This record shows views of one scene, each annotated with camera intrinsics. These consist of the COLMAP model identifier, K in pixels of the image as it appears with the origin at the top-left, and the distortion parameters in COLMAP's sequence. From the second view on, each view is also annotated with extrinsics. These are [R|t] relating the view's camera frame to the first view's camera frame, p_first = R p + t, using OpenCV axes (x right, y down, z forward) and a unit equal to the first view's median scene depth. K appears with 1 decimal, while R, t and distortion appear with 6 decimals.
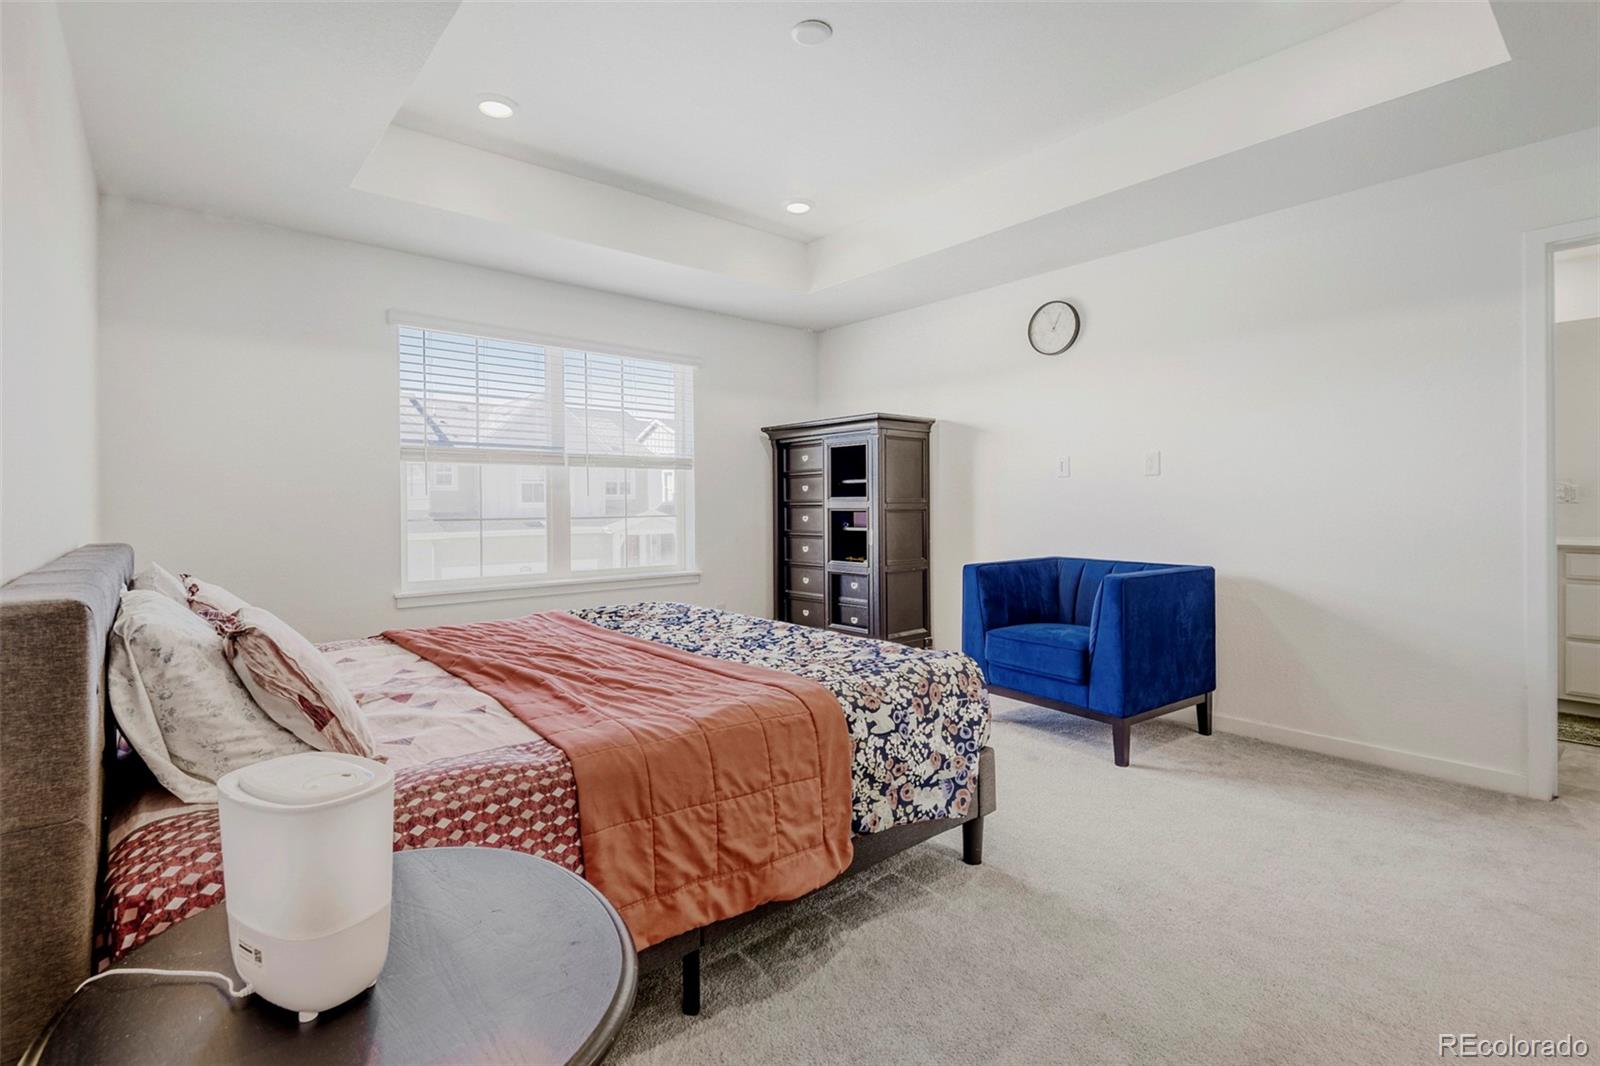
lens RADIAL K [[743.3, 0, 805.8], [0, 743.3, 498.6], [0, 0, 1]] dist [0.022809, -0.011716]
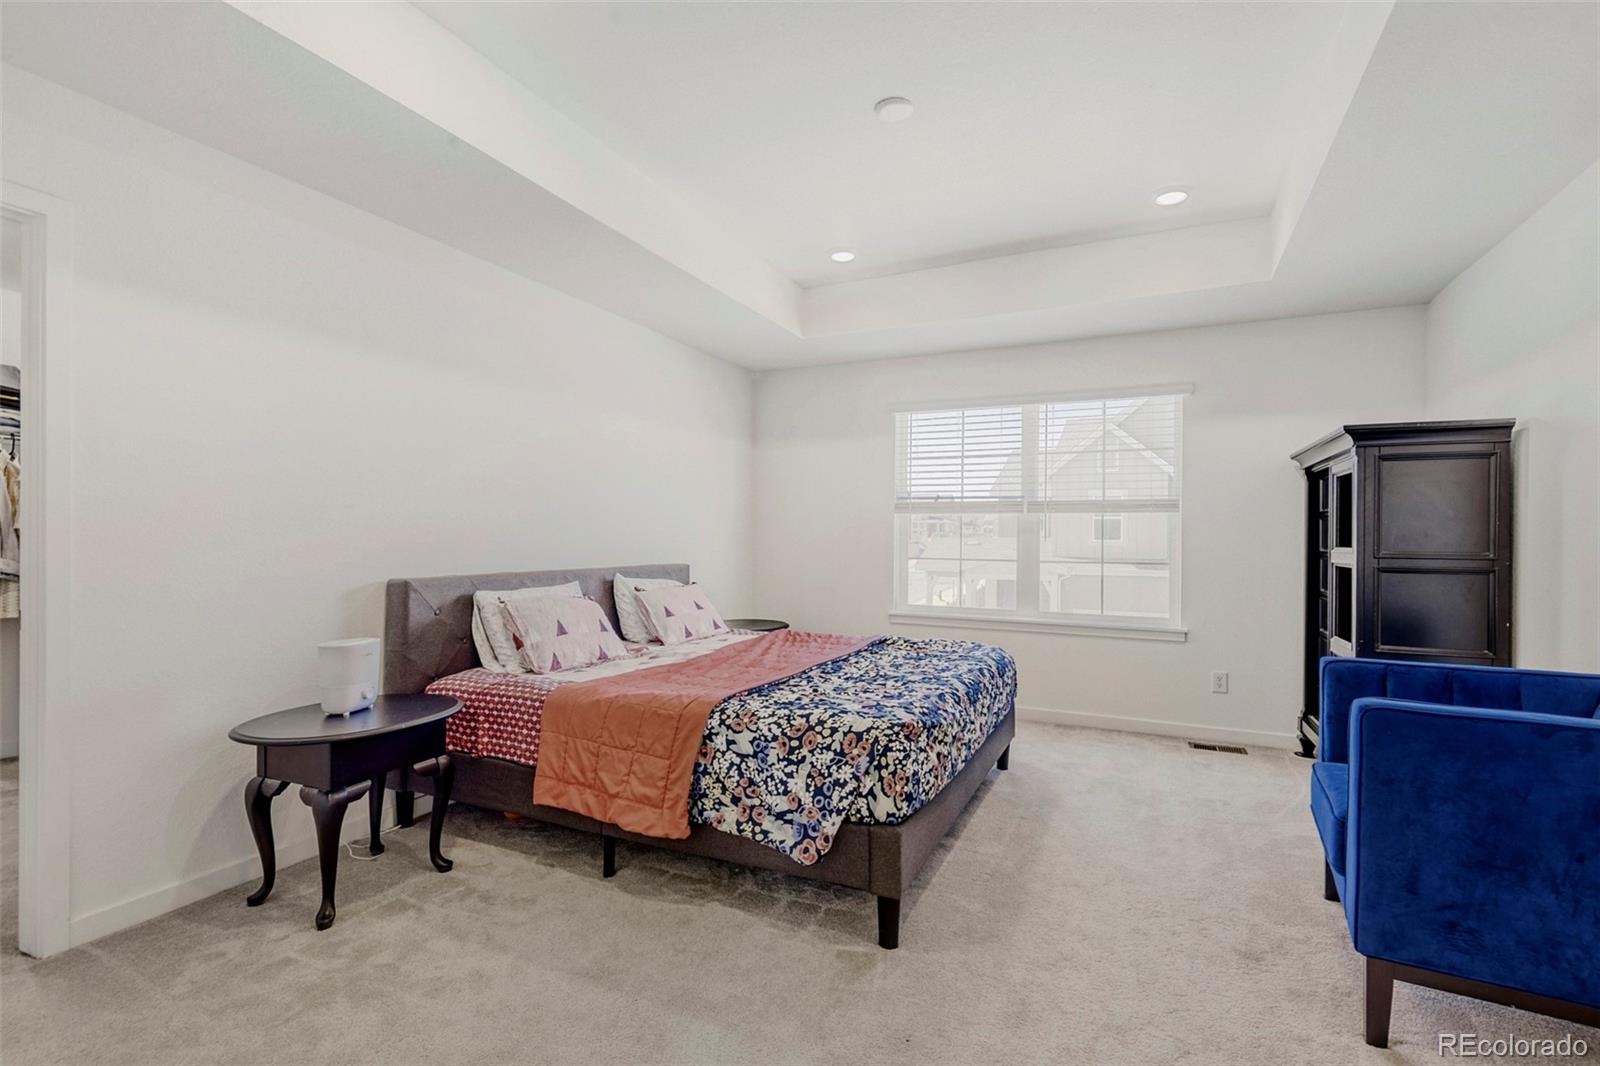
lens RADIAL K [[743.3, 0, 805.7], [0, 743.3, 536.2], [0, 0, 1]] dist [0.022809, -0.011716]
pose [[0.413484, 0.007538, -0.910480, 1.171324], [-0.006653, 0.999964, 0.005258, -0.031614], [0.910487, 0.003883, 0.413520, 0.591152]]
